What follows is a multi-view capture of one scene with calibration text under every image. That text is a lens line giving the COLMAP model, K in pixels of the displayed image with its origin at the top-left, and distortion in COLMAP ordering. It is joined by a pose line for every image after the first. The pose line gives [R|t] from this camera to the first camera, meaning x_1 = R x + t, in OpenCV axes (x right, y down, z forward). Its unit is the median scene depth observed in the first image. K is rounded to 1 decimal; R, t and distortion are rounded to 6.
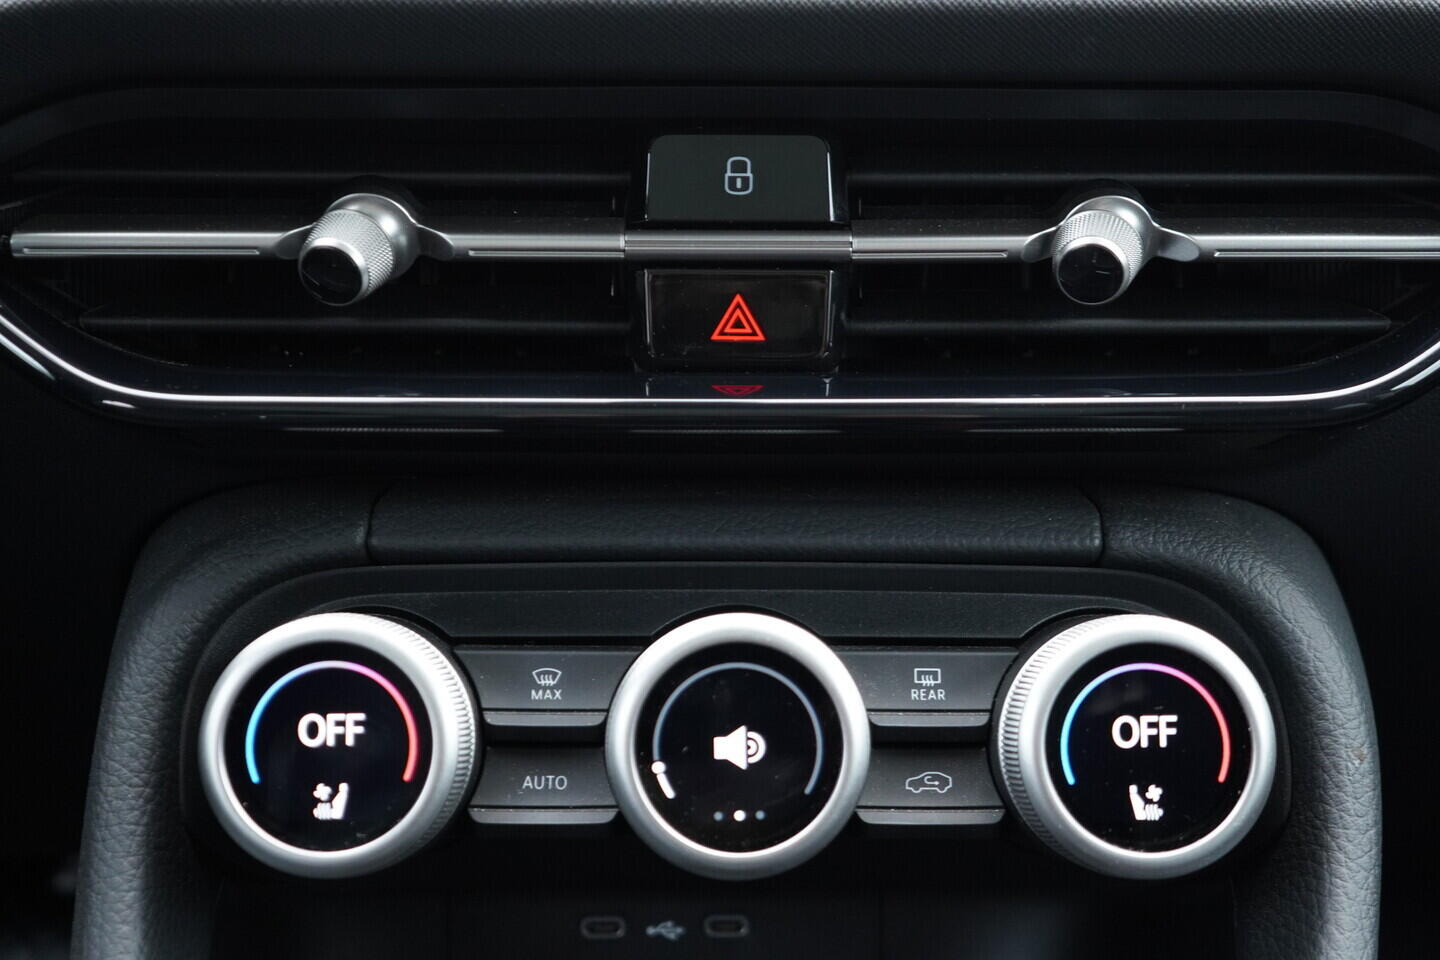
lens RADIAL K [[1488.7, 0, 720.5], [0, 1488.7, 481.0], [0, 0, 1]] dist [0.003252, 0.000000]
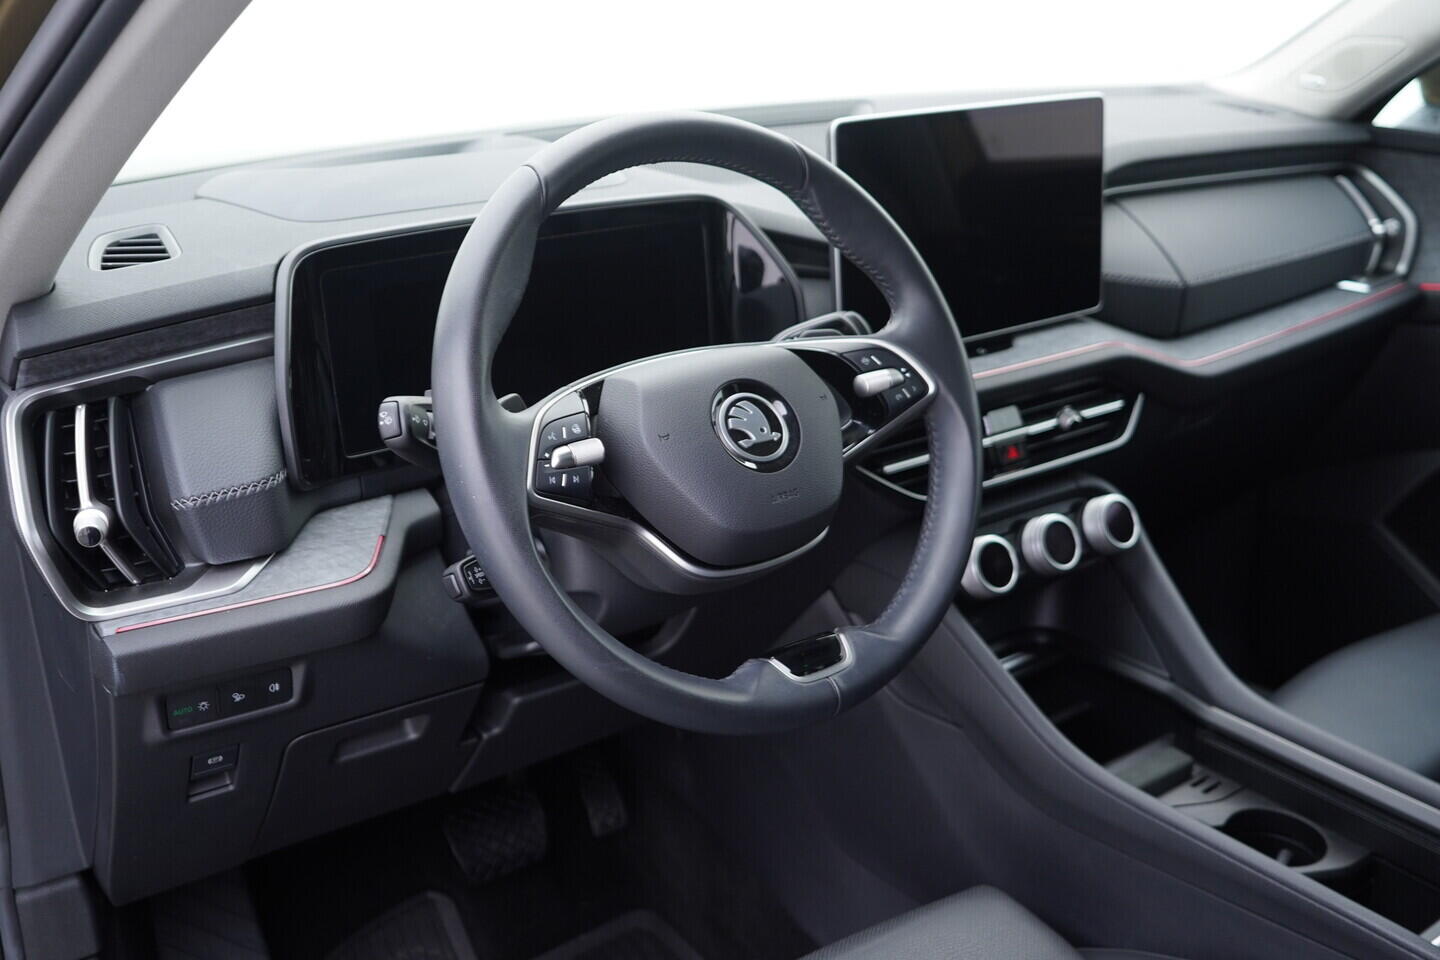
lens RADIAL K [[1488.7, 0, 711.5], [0, 1488.7, 481.2], [0, 0, 1]] dist [0.003252, 0.000000]
pose [[0.810884, -0.213684, 0.544799, -3.108655], [0.251479, 0.967848, 0.005311, -0.278639], [-0.528417, 0.132699, 0.838550, -2.154619]]
